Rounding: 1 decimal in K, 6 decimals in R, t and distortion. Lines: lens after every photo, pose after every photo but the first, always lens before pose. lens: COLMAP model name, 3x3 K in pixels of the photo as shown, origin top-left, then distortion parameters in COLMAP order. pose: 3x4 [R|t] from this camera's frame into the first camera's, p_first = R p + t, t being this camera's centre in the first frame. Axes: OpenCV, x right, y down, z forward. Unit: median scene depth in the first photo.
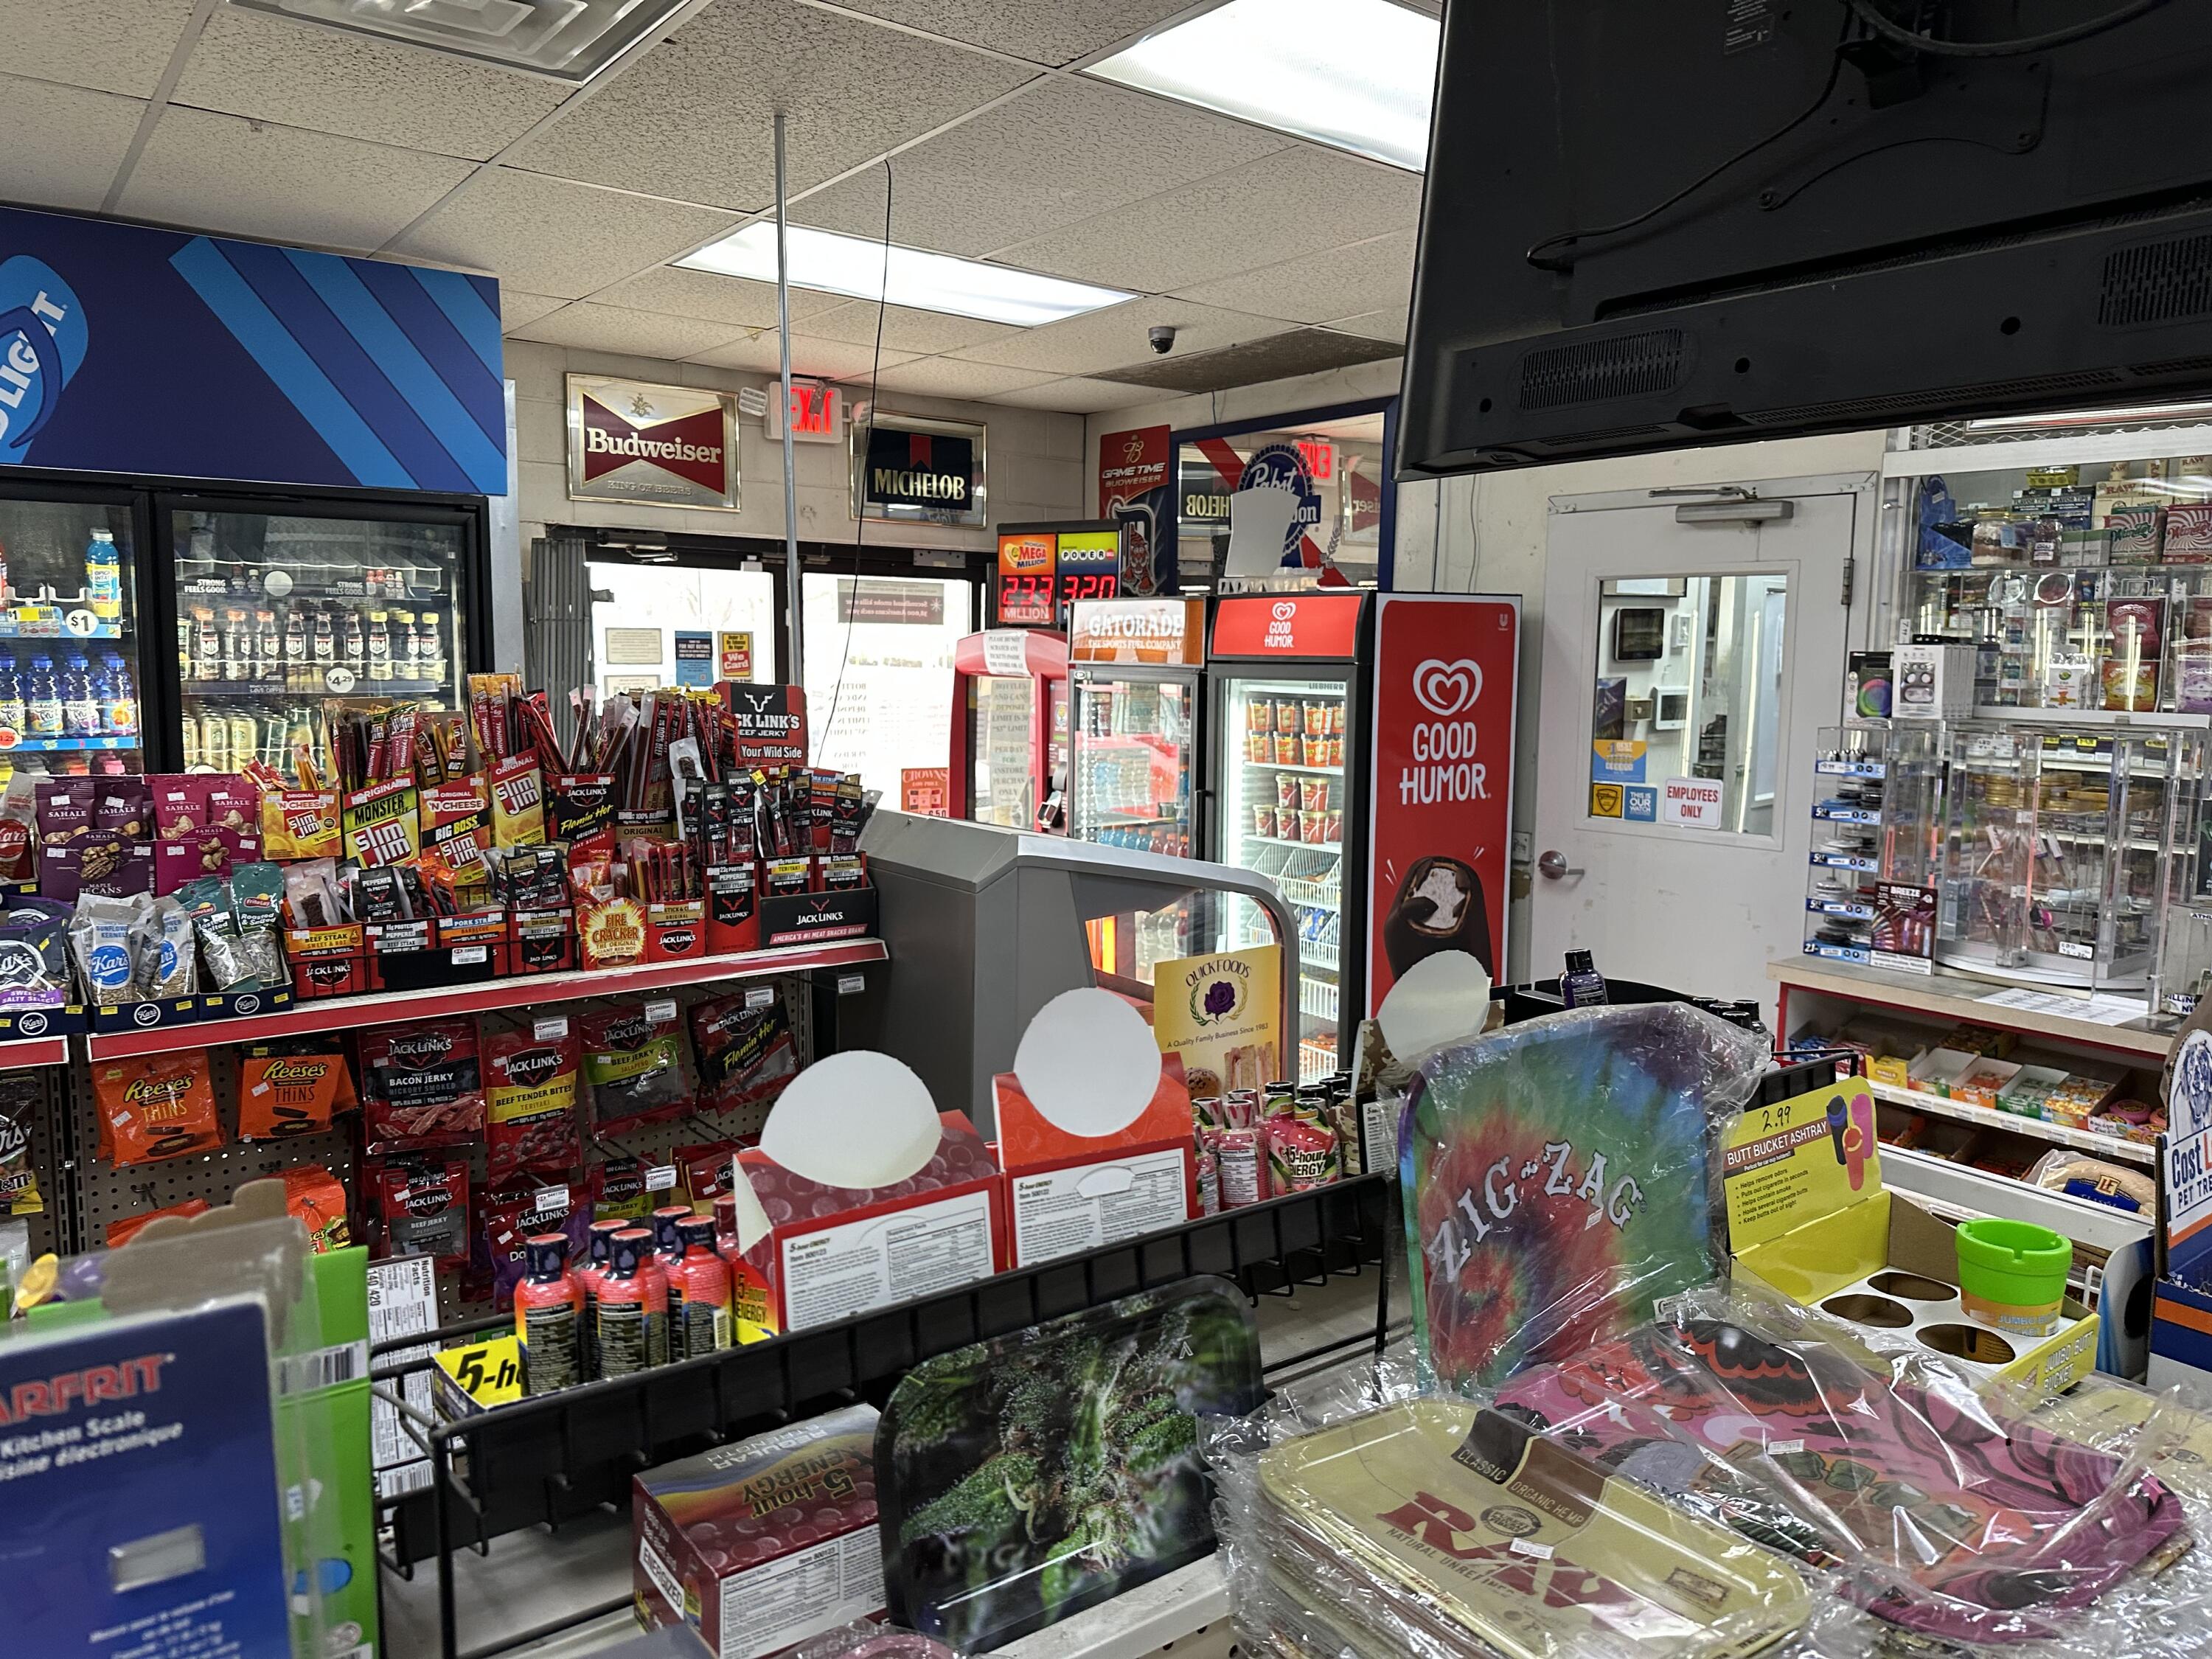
lens RADIAL K [[1554.2, 0, 1093.3], [0, 1554.2, 825.3], [0, 0, 1]] dist [0.023899, -0.039057]
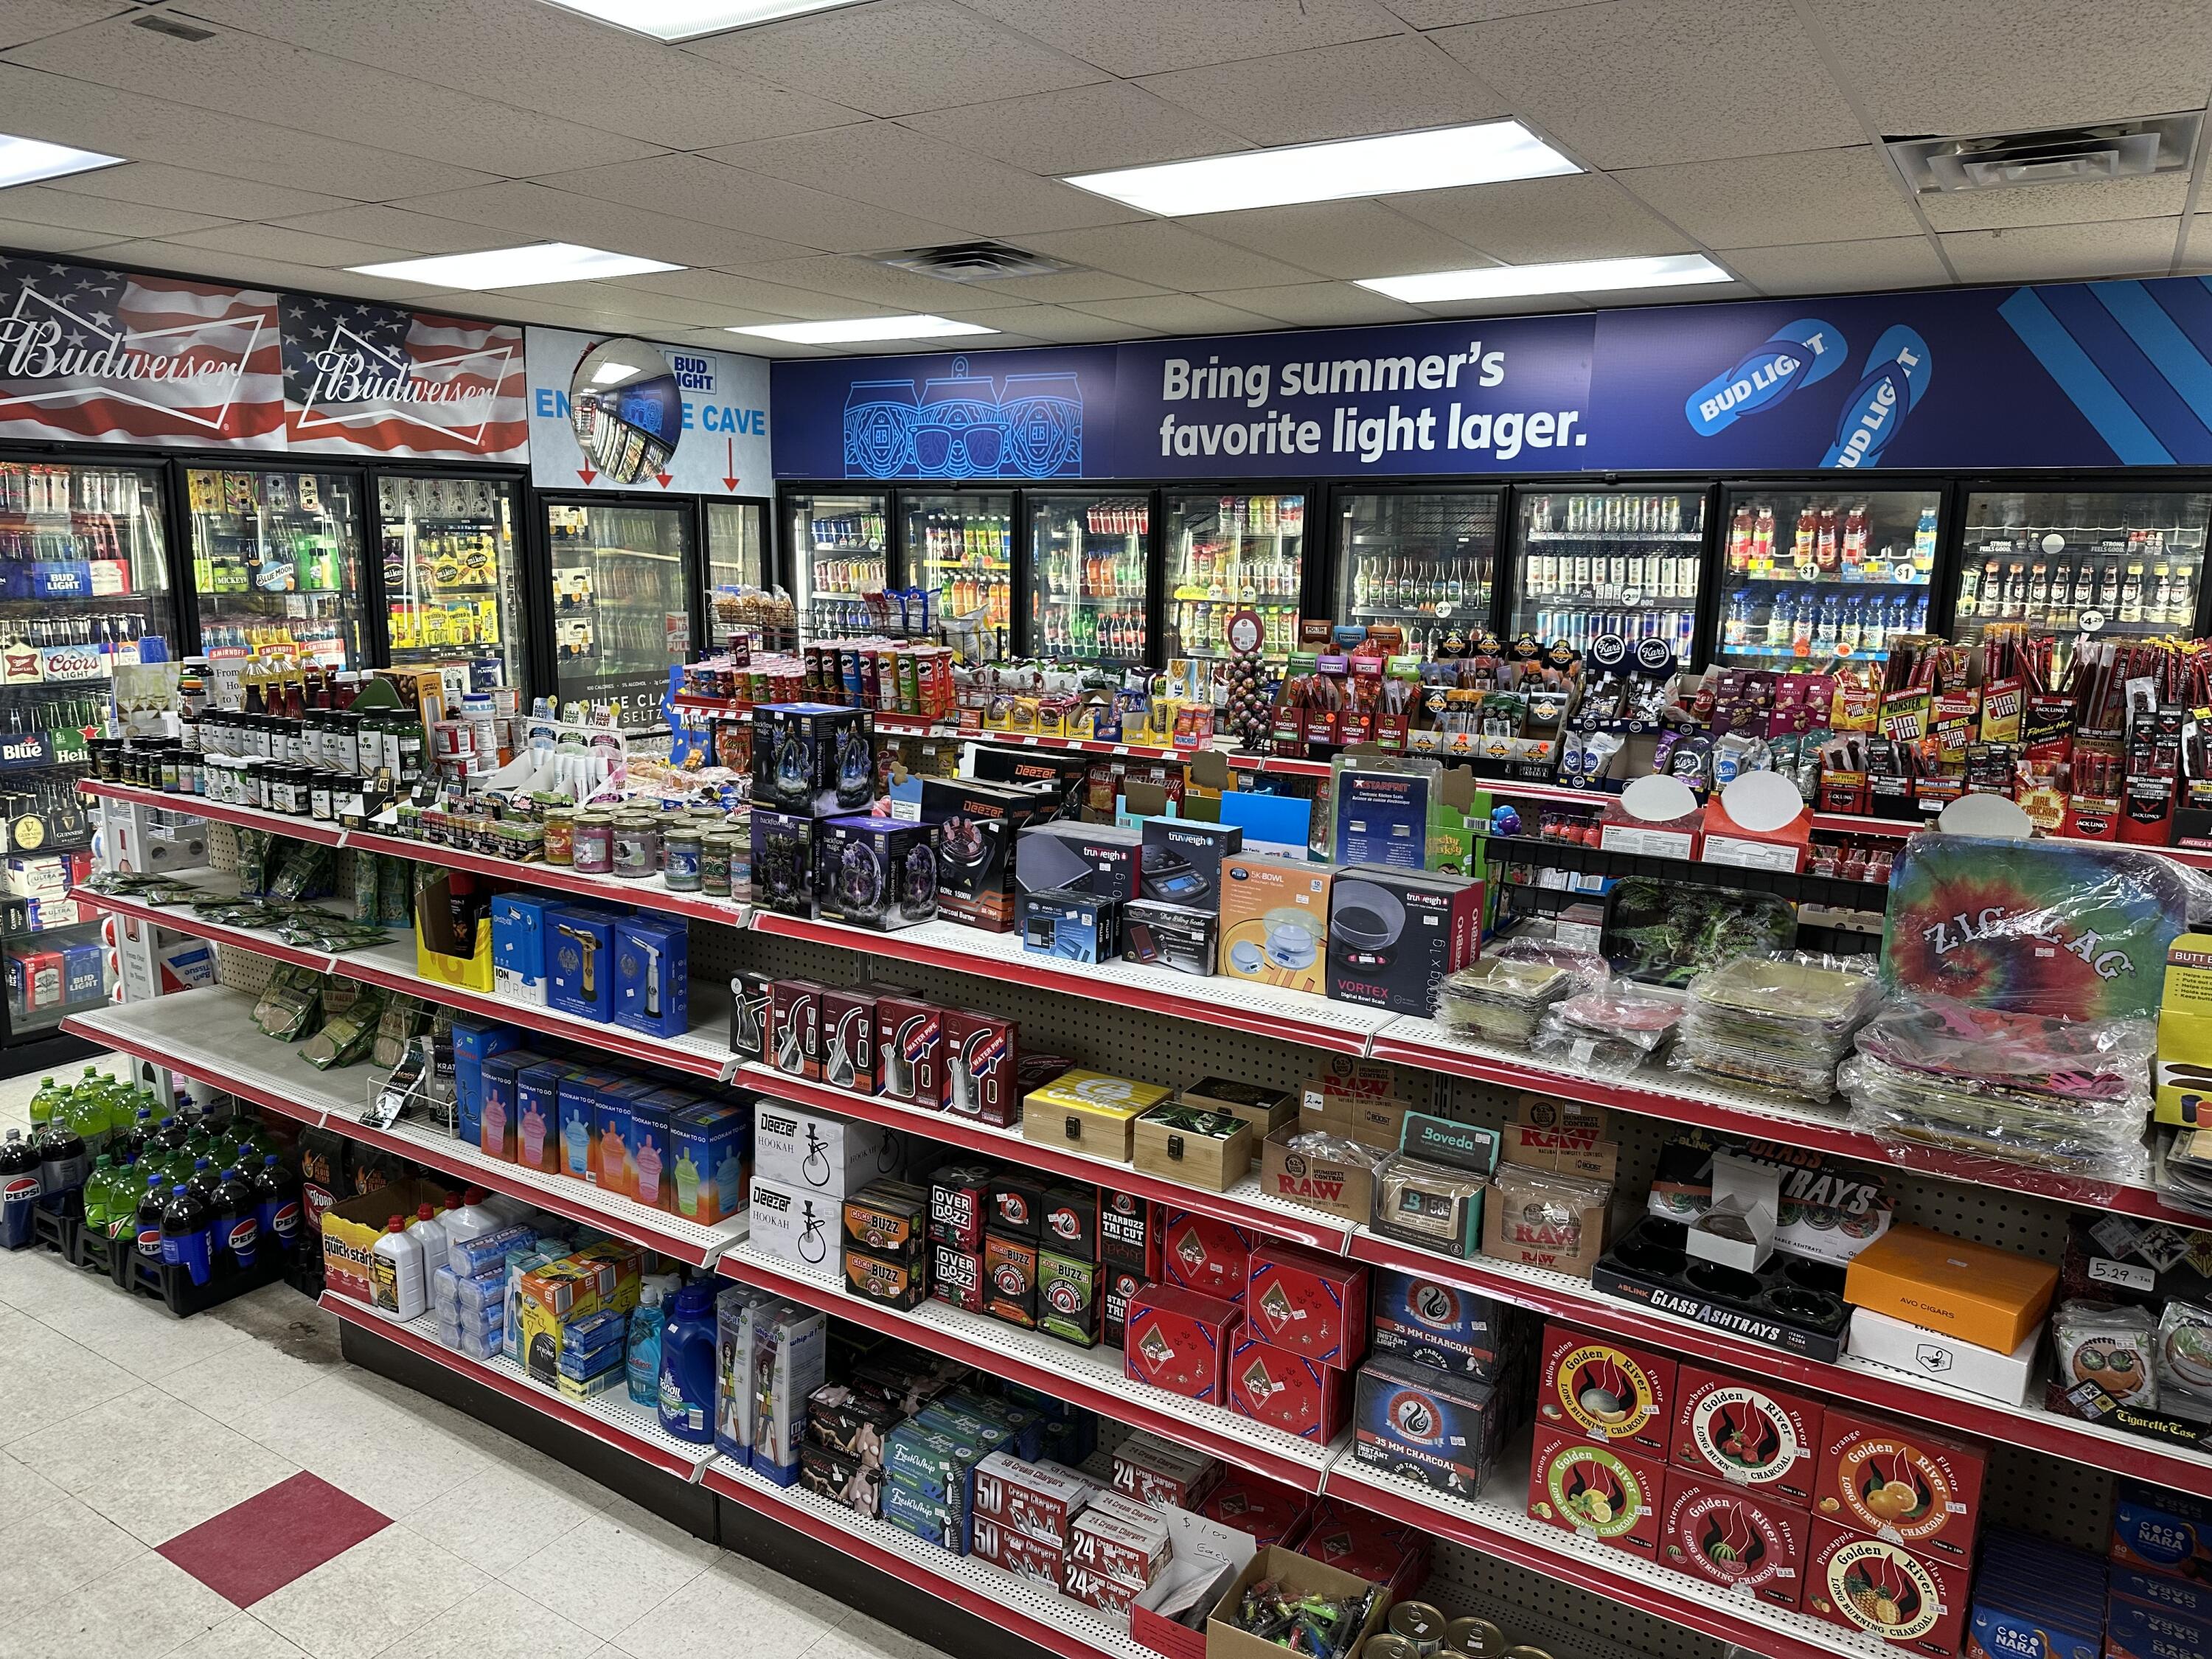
lens RADIAL K [[1554.2, 0, 1103.4], [0, 1554.2, 844.7], [0, 0, 1]] dist [0.023899, -0.039057]
pose [[0.351878, 0.175087, -0.919525, 0.469291], [-0.118086, 0.982805, 0.141948, -0.000313], [0.928567, 0.058635, 0.366503, -0.206384]]
